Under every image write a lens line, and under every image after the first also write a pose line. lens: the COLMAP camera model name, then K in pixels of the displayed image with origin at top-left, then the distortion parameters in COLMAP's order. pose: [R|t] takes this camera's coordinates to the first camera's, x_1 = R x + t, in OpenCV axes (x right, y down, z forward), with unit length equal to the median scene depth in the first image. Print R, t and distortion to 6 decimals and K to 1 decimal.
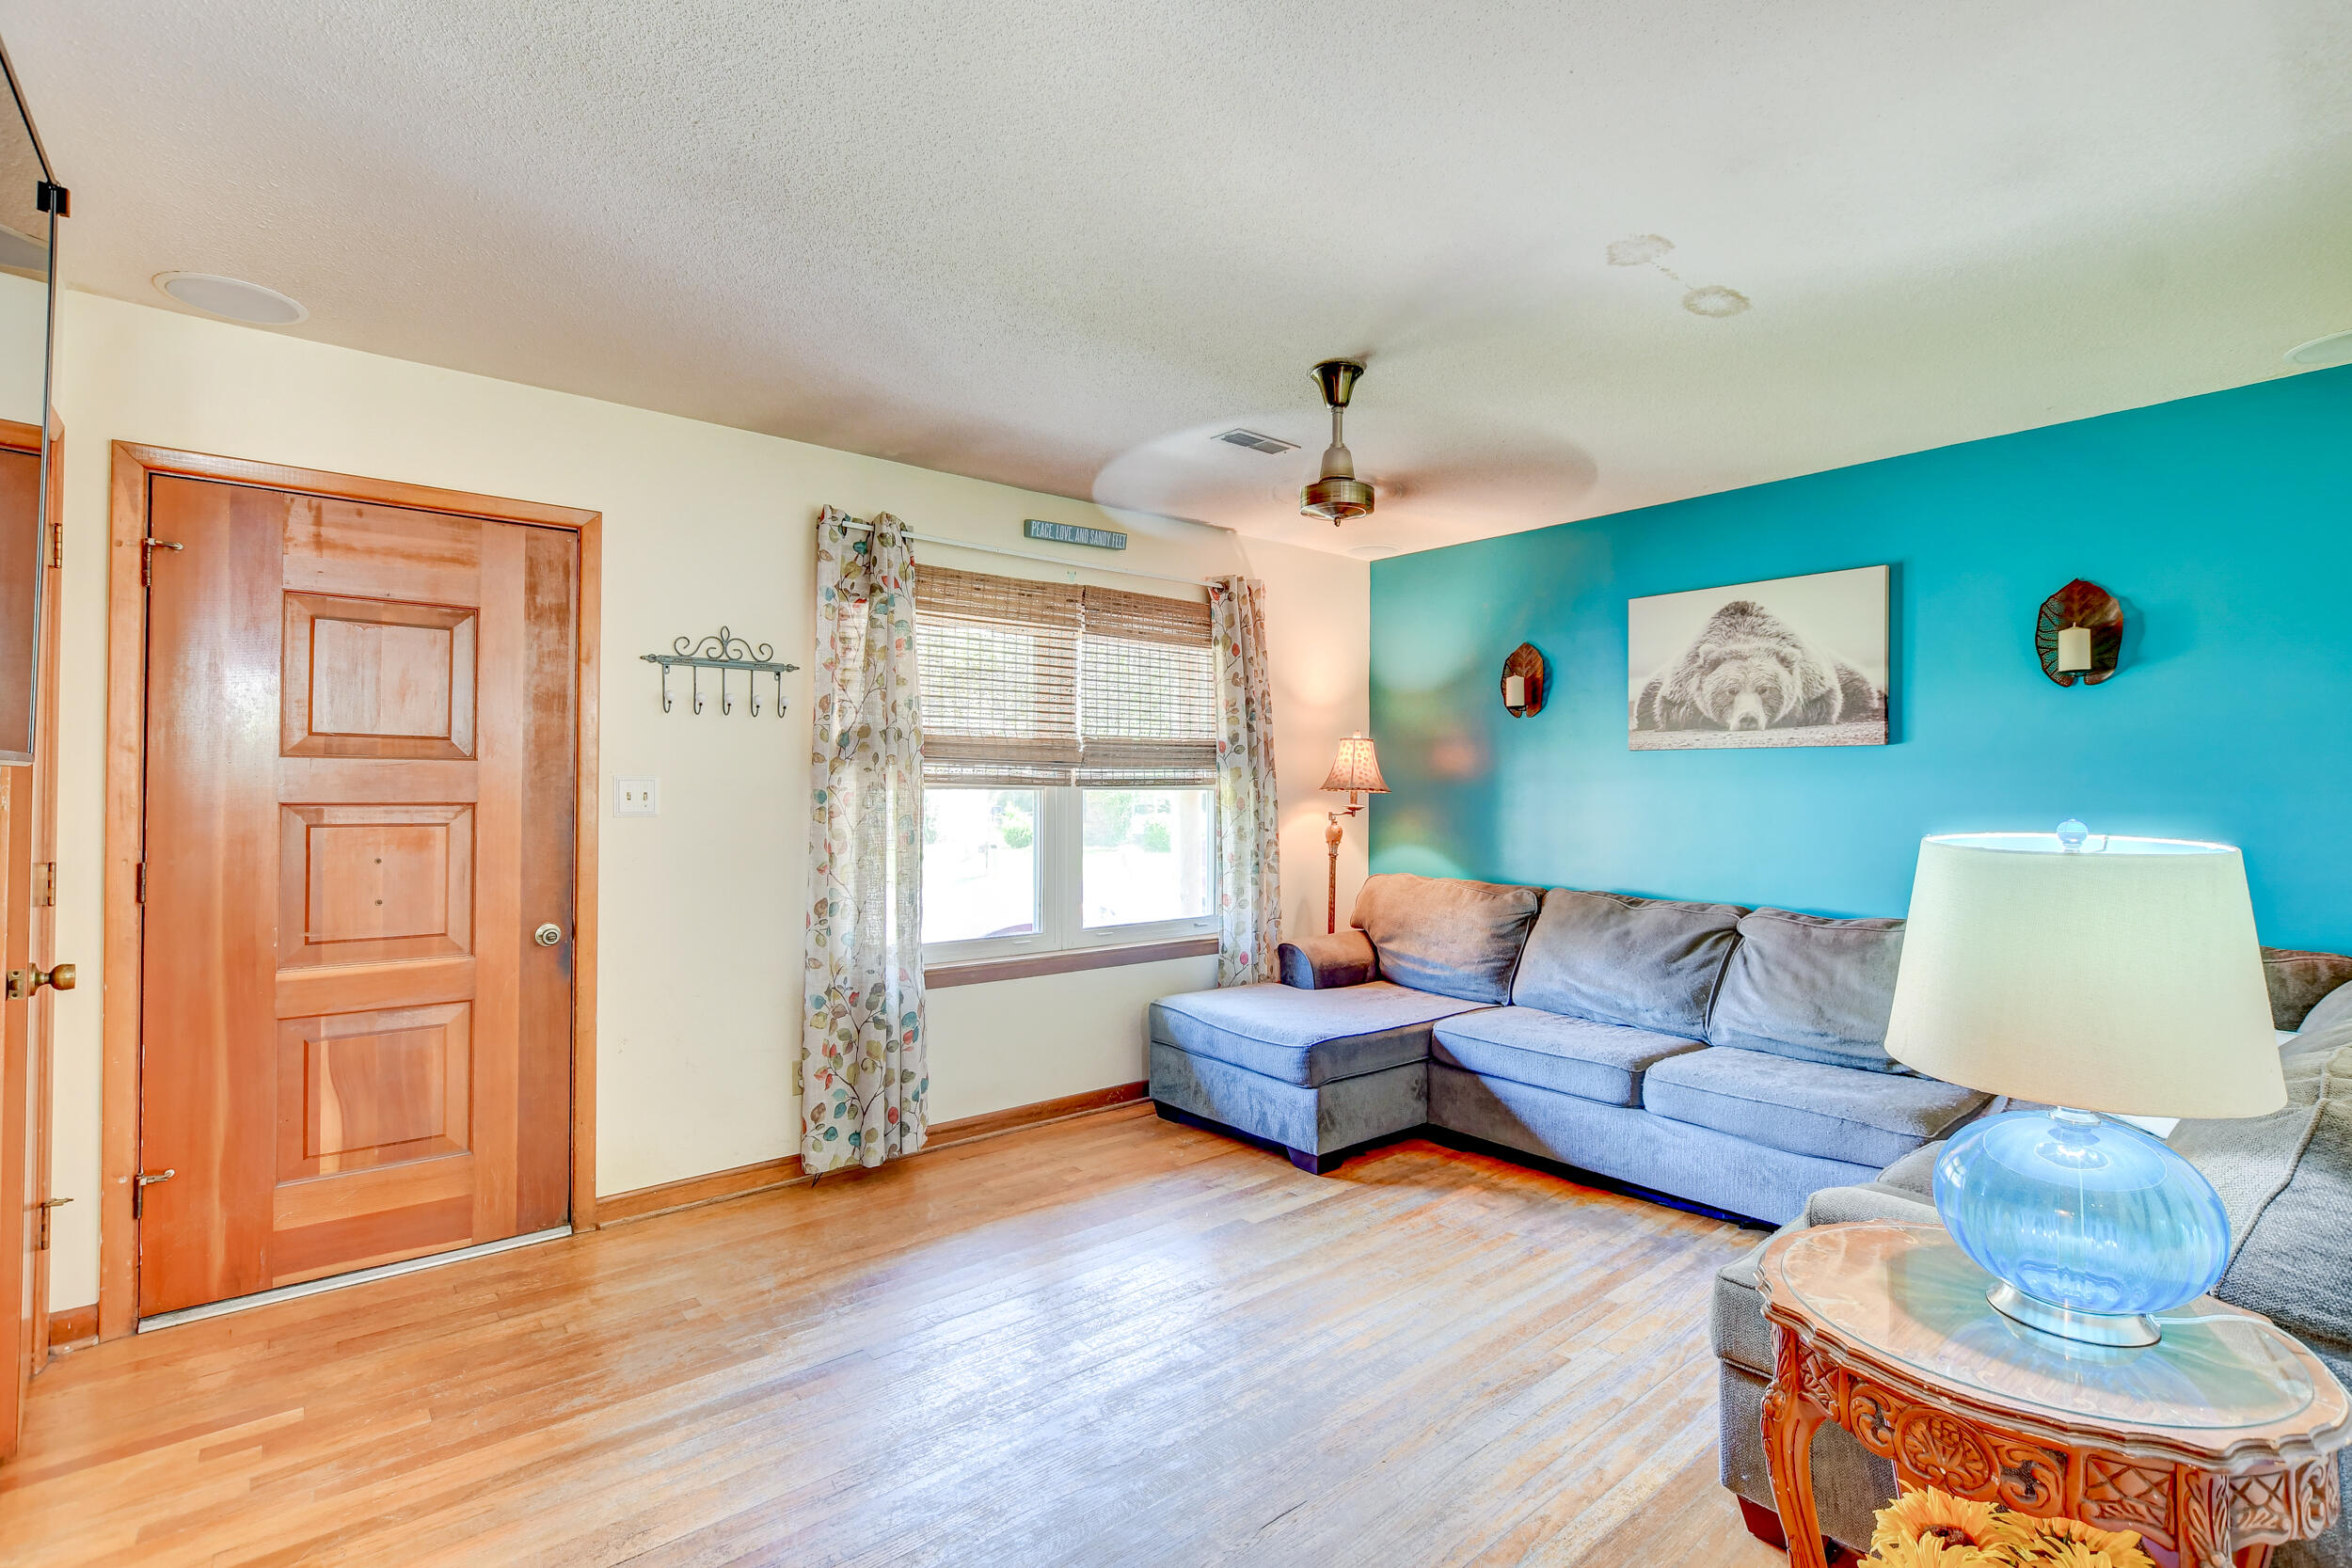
lens RADIAL K [[1083.4, 0, 1185.6], [0, 1083.4, 776.5], [0, 0, 1]] dist [-0.019250, -0.000100]
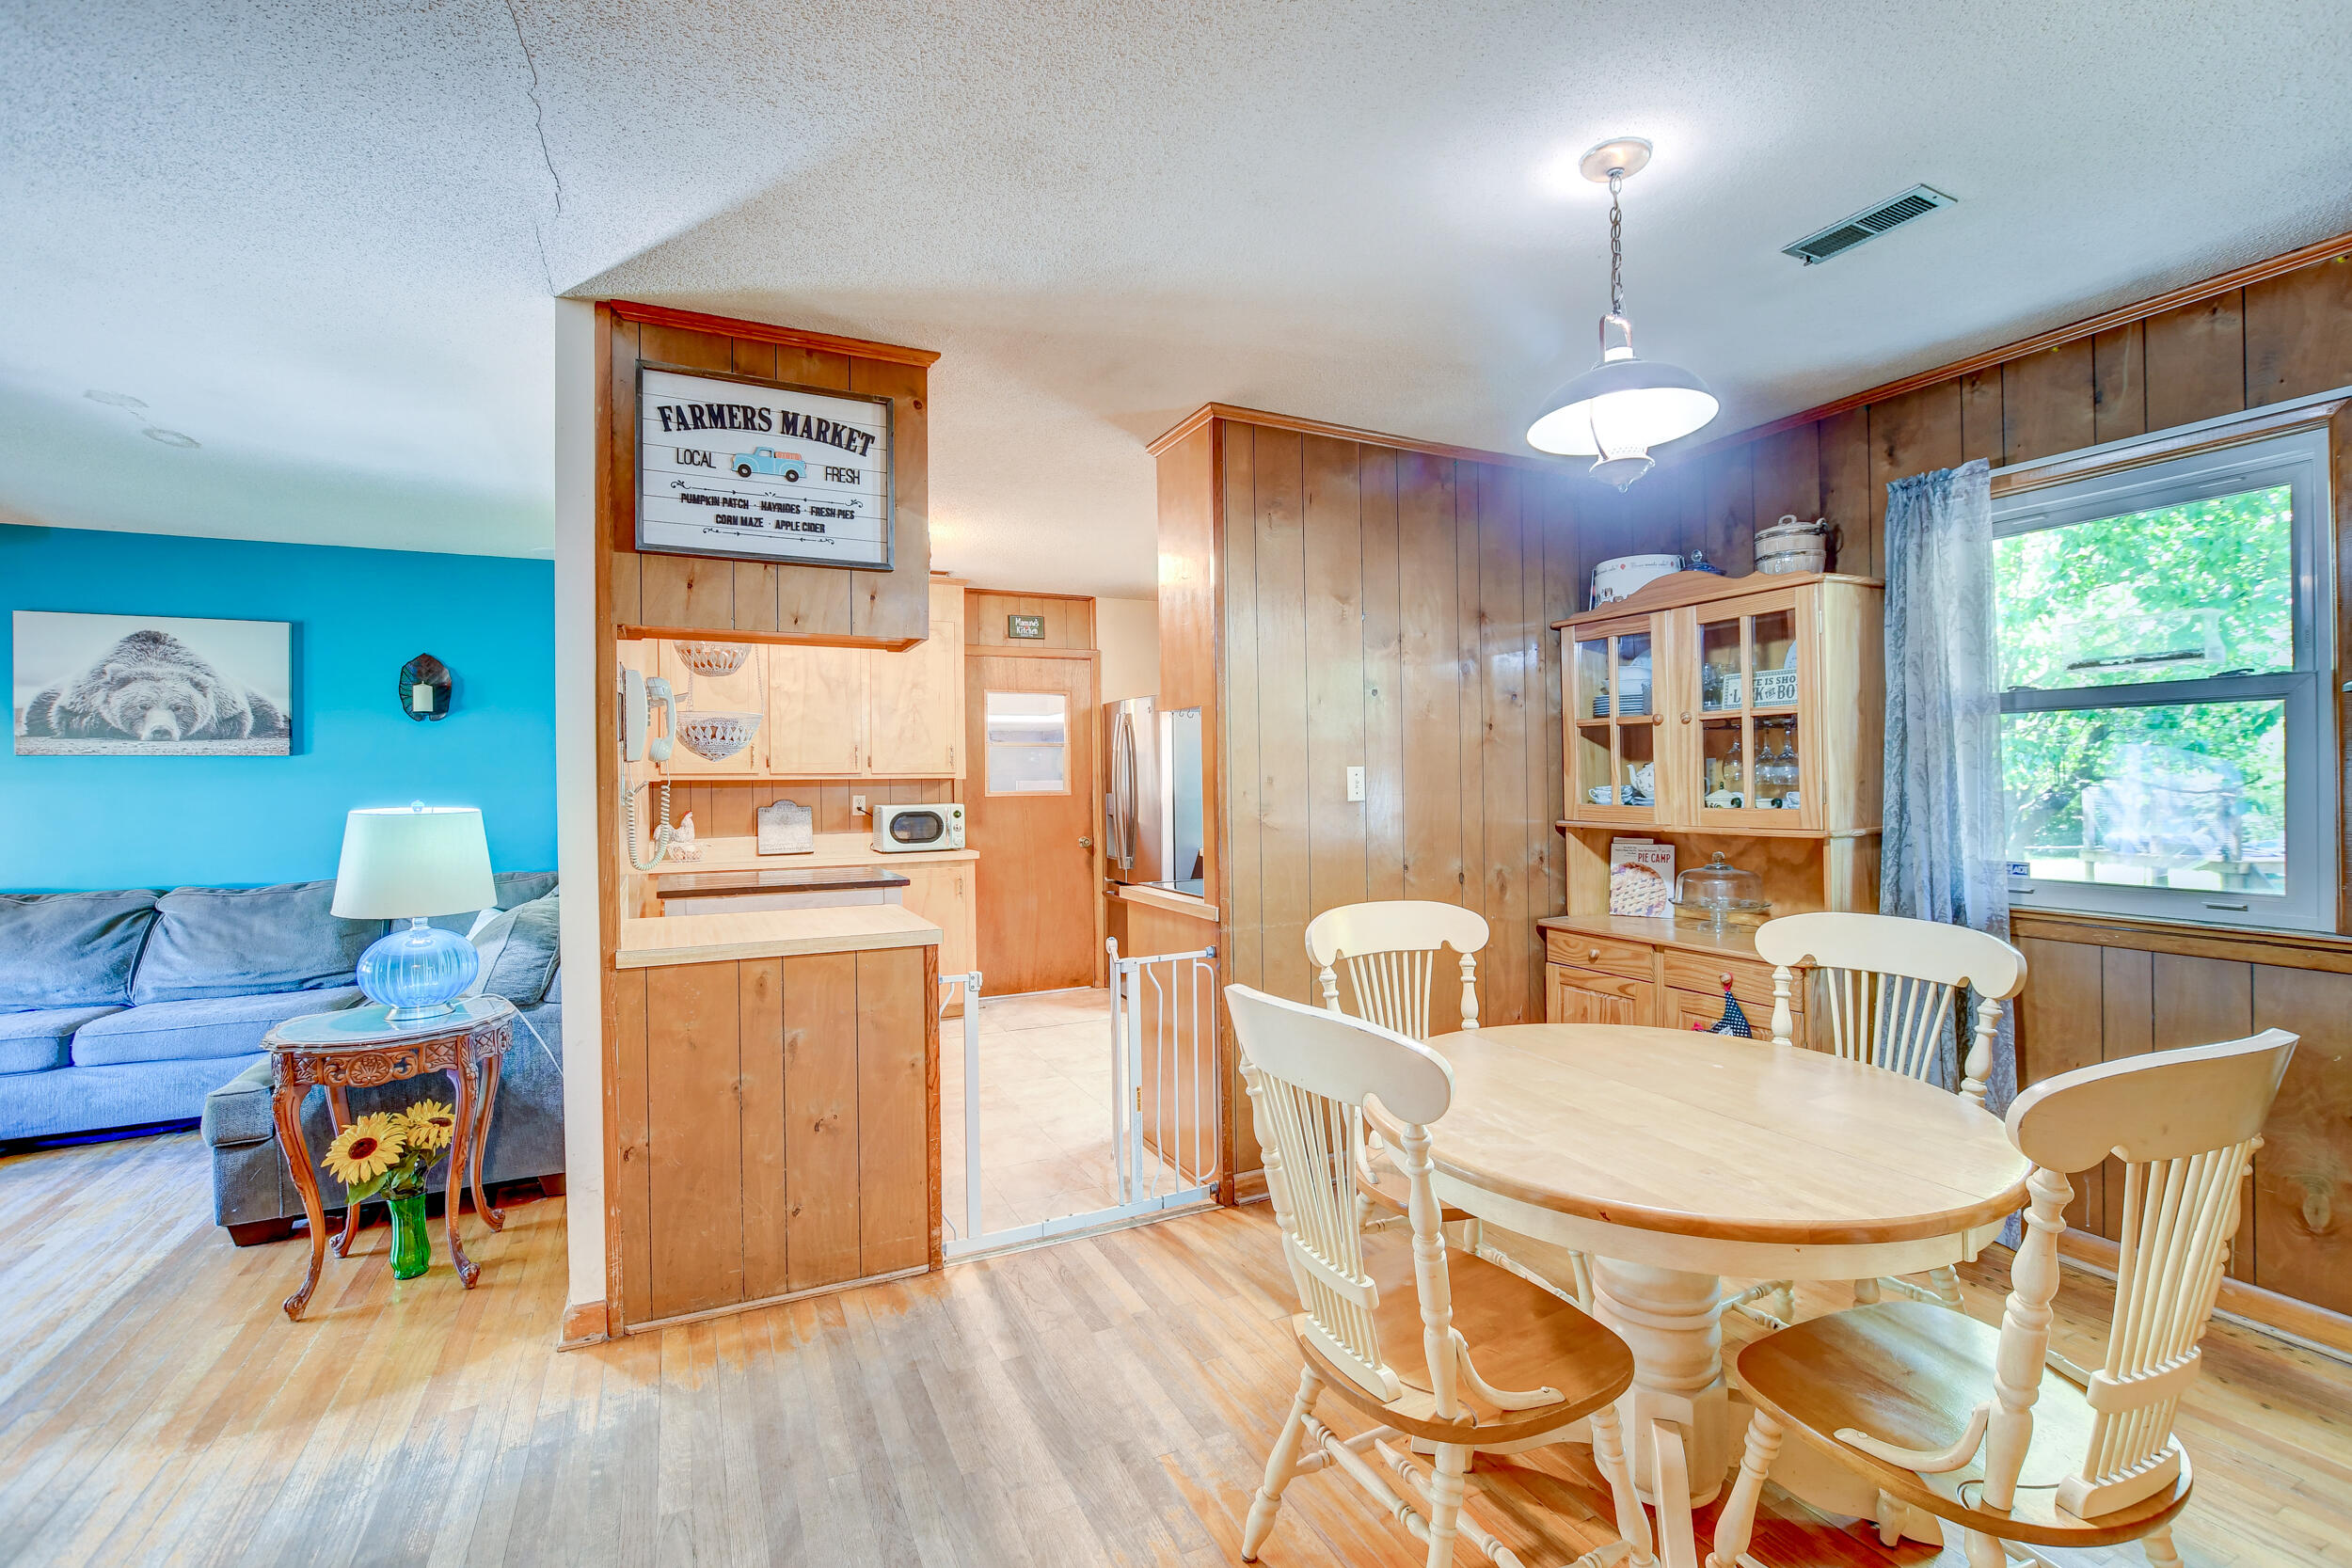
lens RADIAL K [[1000.7, 0, 1093.7], [0, 1000.7, 783.4], [0, 0, 1]] dist [-0.001741, 0.008520]
pose [[0.287082, -0.010086, 0.957853, -0.261896], [0.001956, 0.999949, 0.009943, -0.005179], [-0.957904, -0.000981, 0.287087, -0.323686]]
